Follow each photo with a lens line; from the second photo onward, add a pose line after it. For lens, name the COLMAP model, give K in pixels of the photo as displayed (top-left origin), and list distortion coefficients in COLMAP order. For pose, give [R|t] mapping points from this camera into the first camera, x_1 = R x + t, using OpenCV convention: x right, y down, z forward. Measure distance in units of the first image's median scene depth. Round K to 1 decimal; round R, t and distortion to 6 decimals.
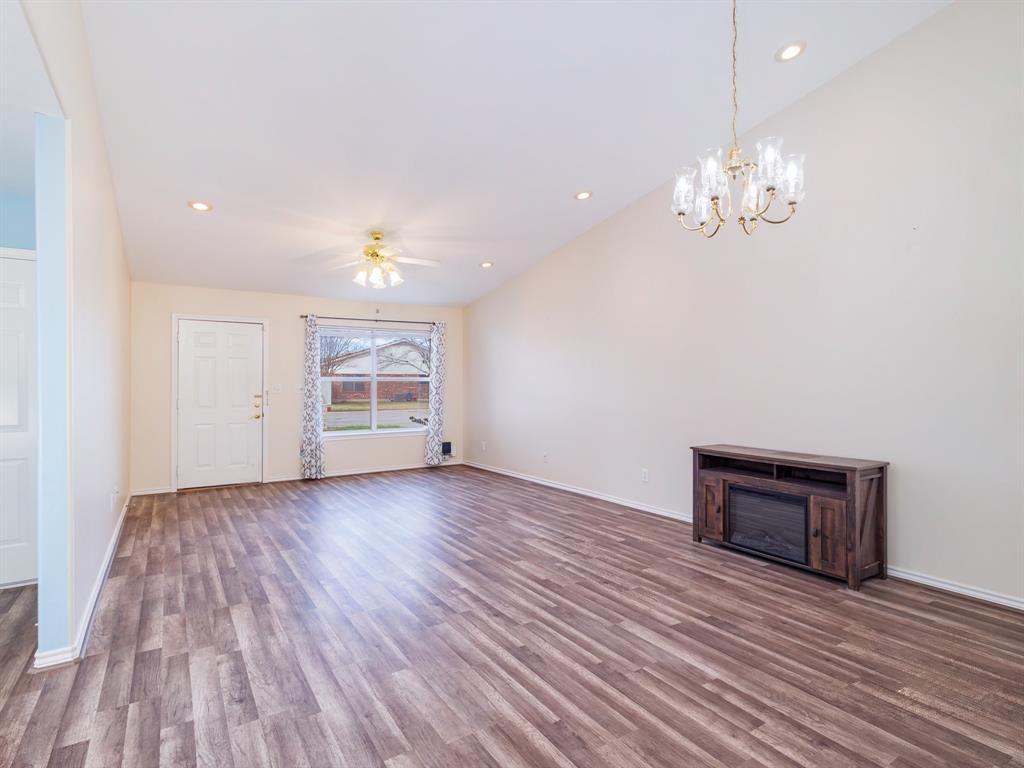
lens RADIAL K [[530.5, 0, 512.4], [0, 530.5, 382.8], [0, 0, 1]] dist [0.007073, 0.000836]
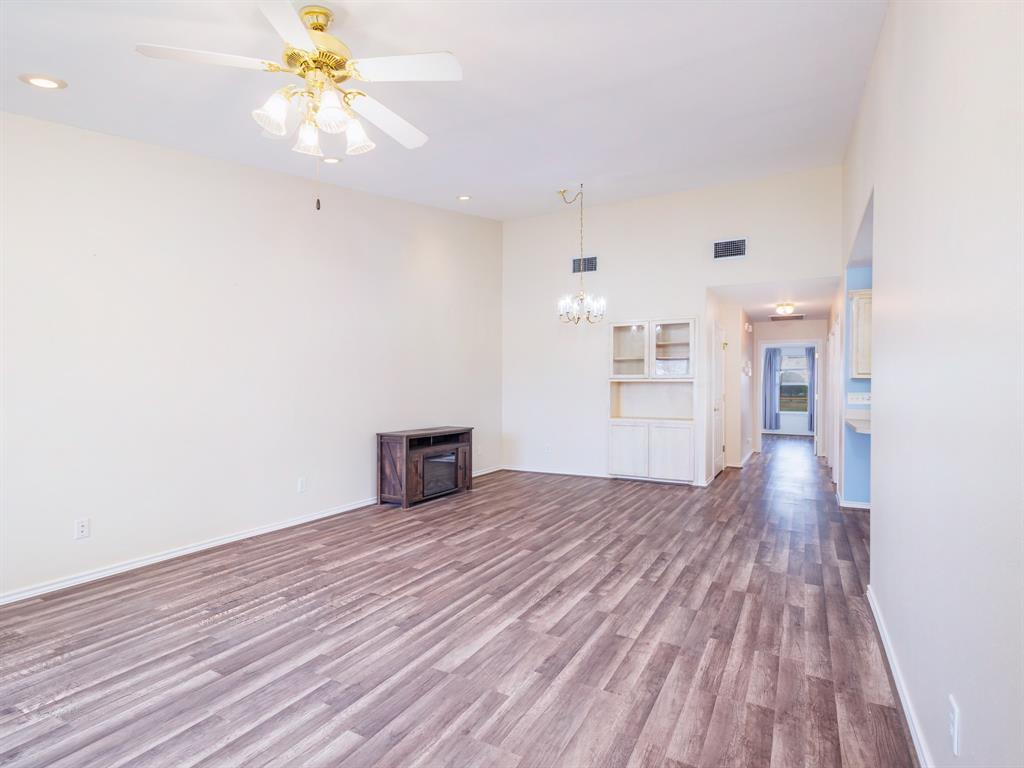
lens RADIAL K [[530.5, 0, 510.4], [0, 530.5, 387.3], [0, 0, 1]] dist [0.007073, 0.000836]
pose [[-0.471171, 0.001333, 0.882041, -1.064041], [-0.005384, 0.999976, -0.004387, 0.013441], [-0.882025, -0.006816, -0.471153, 1.634158]]
